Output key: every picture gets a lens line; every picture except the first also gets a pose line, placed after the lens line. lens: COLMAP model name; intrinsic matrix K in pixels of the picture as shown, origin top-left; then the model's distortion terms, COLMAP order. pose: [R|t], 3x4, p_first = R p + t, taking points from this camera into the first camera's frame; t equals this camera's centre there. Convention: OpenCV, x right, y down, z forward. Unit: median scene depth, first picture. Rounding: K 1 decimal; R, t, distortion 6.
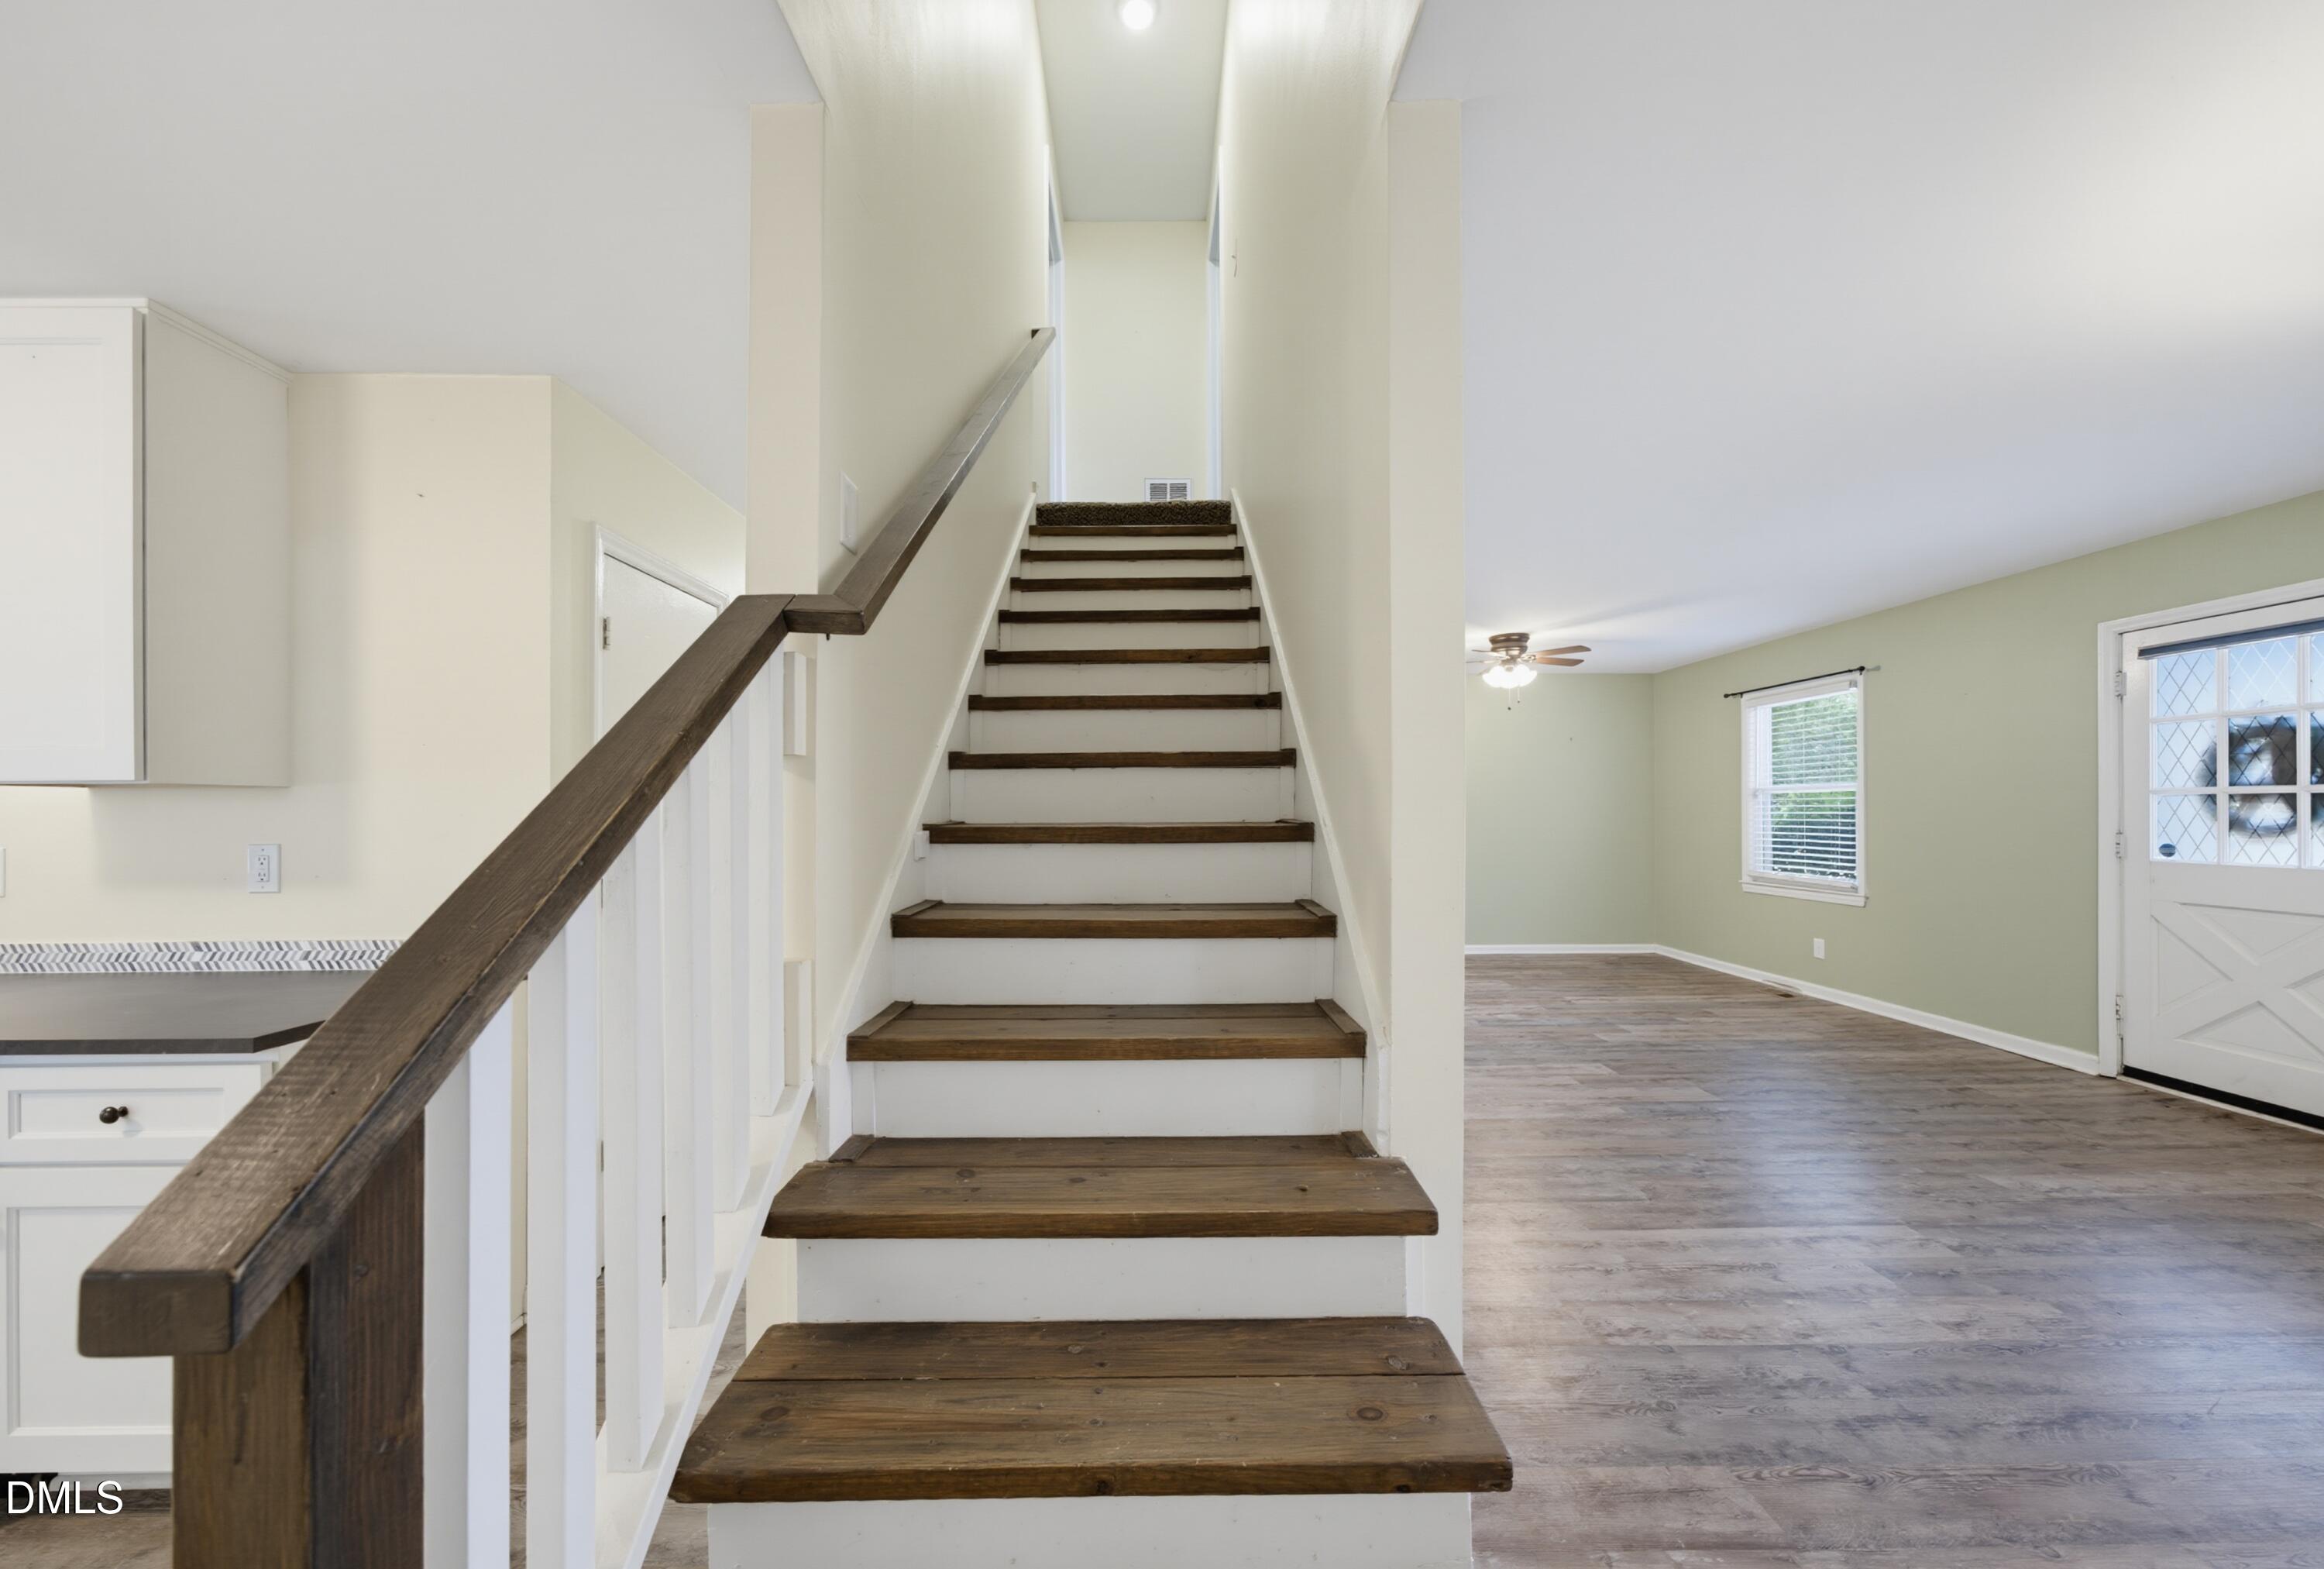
lens RADIAL K [[812.0, 0, 1152.3], [0, 812.0, 799.2], [0, 0, 1]] dist [0.000890, 0.000056]
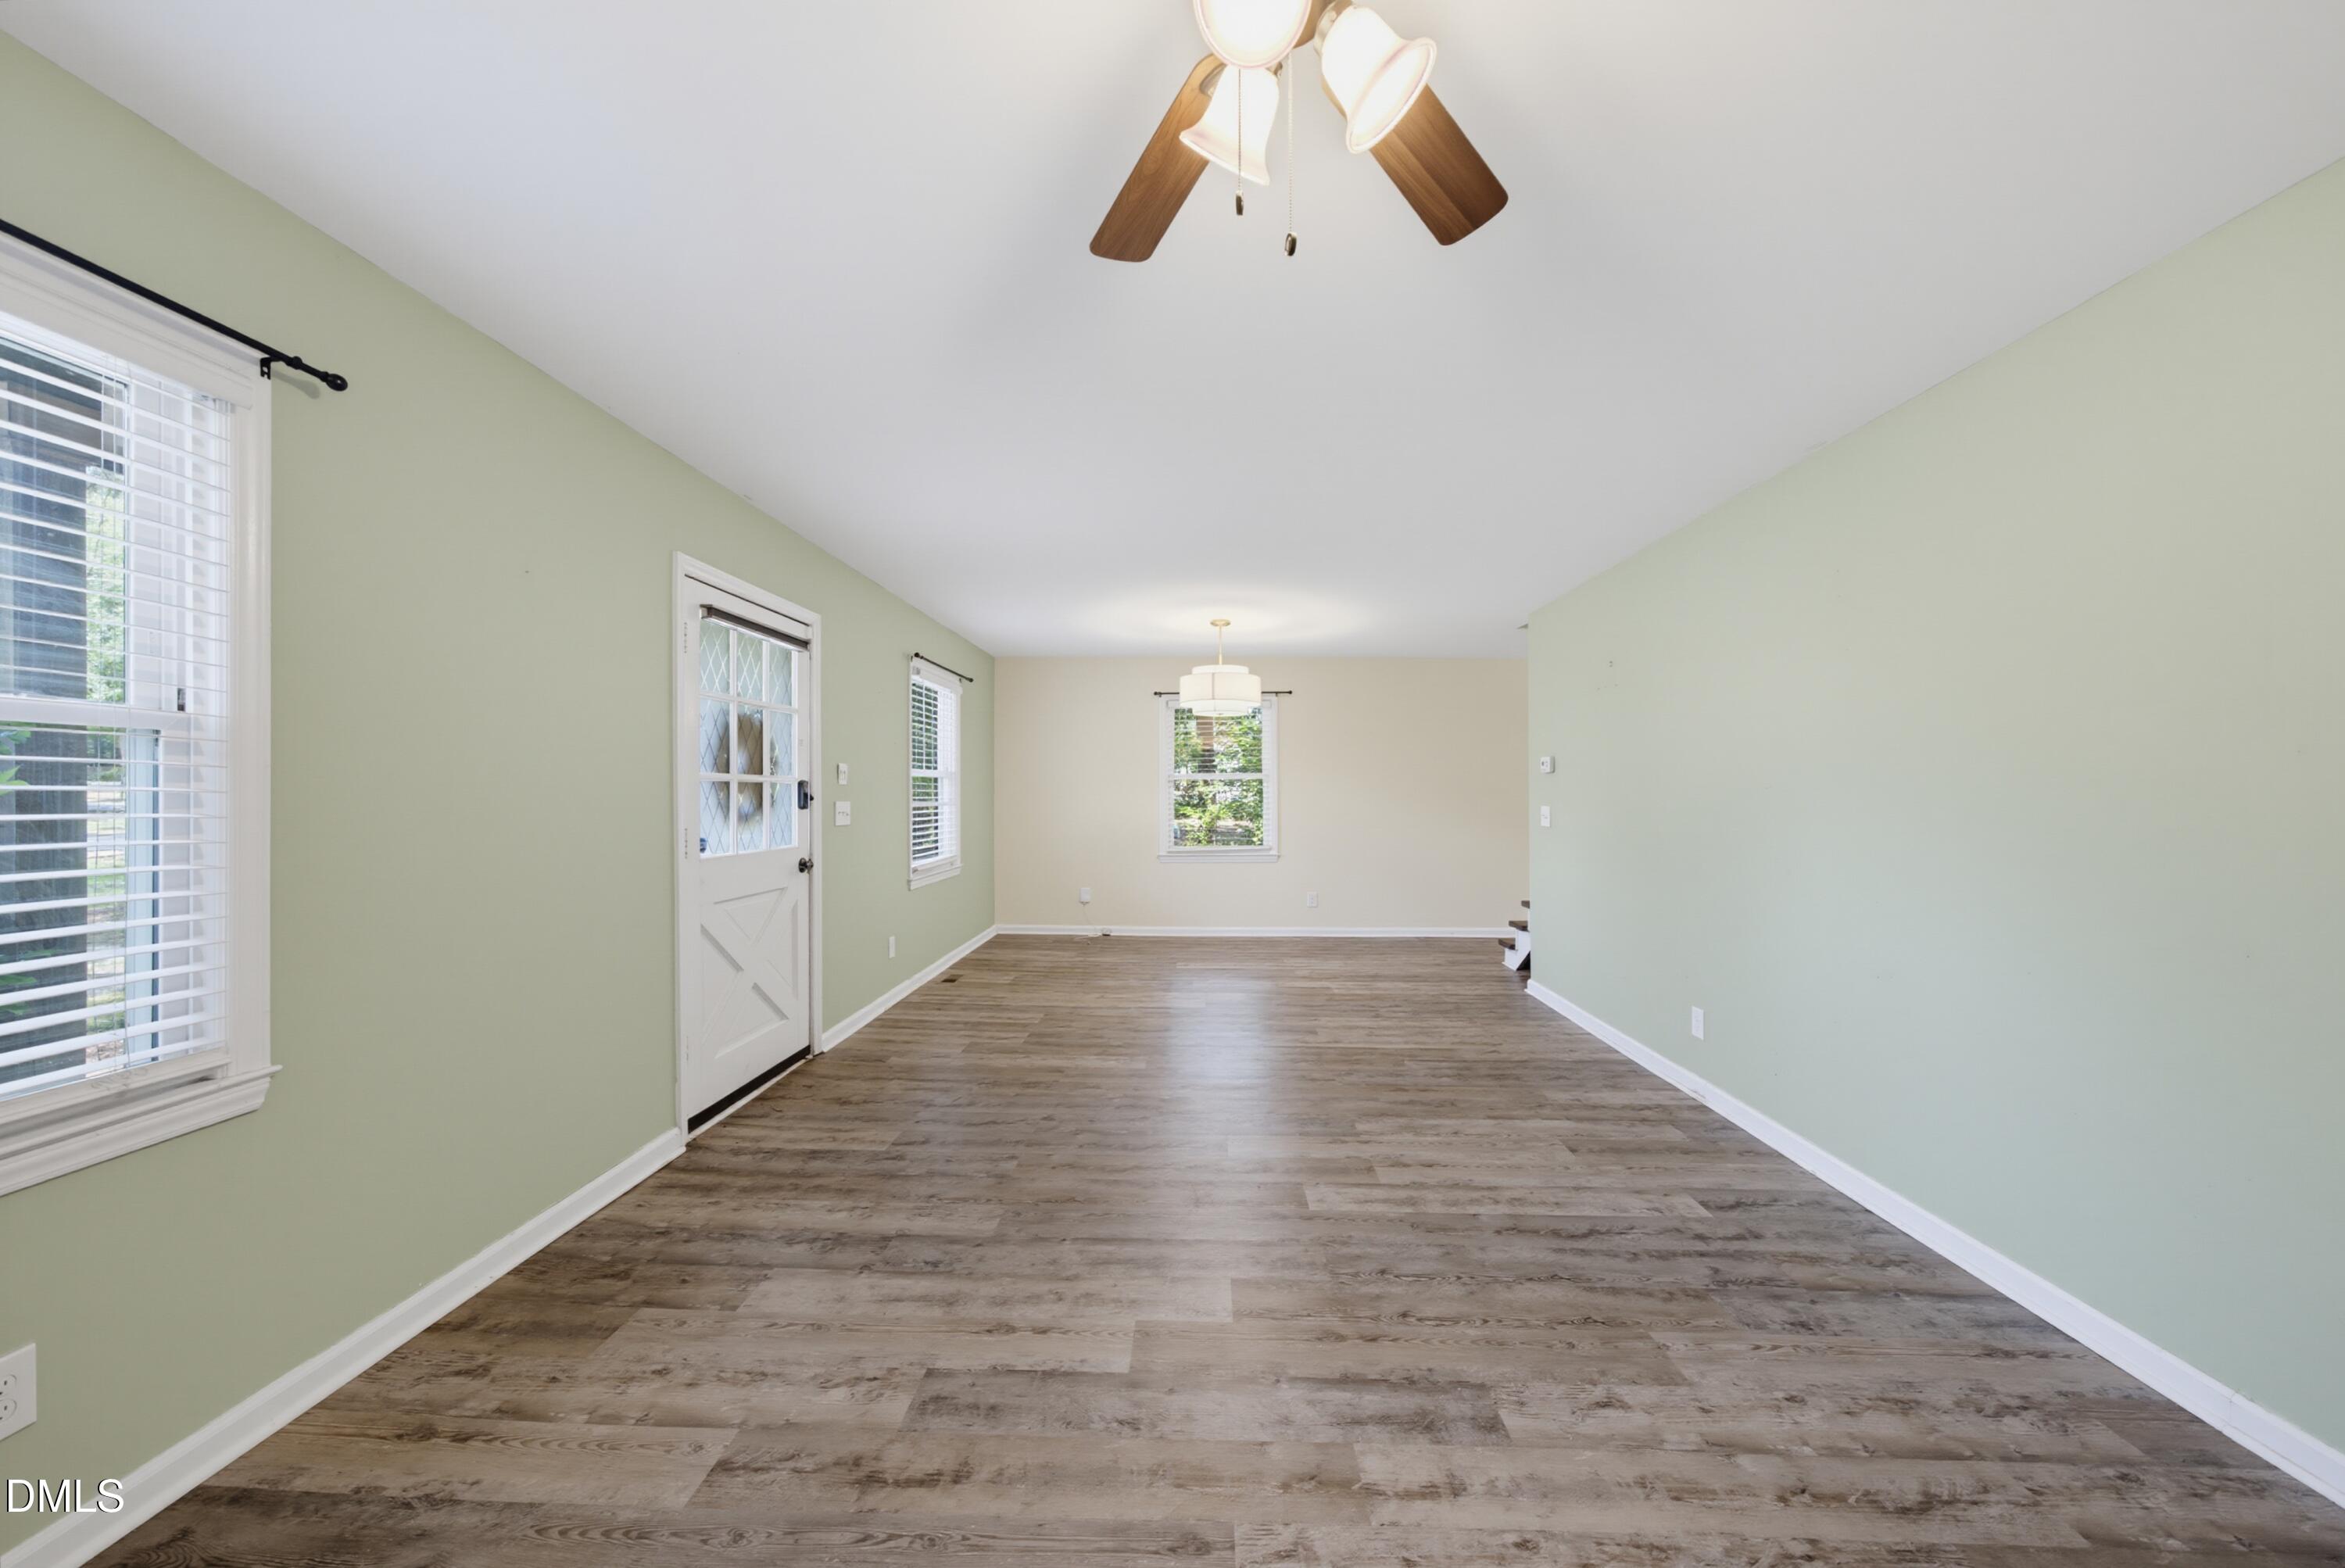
lens RADIAL K [[797.8, 0, 1163.7], [0, 797.8, 795.7], [0, 0, 1]] dist [-0.007701, 0.004784]
pose [[-0.998262, 0.003097, 0.058843, 0.753991], [0.002485, 0.999942, -0.010473, 0.020743], [-0.058872, -0.010309, -0.998212, 1.941654]]
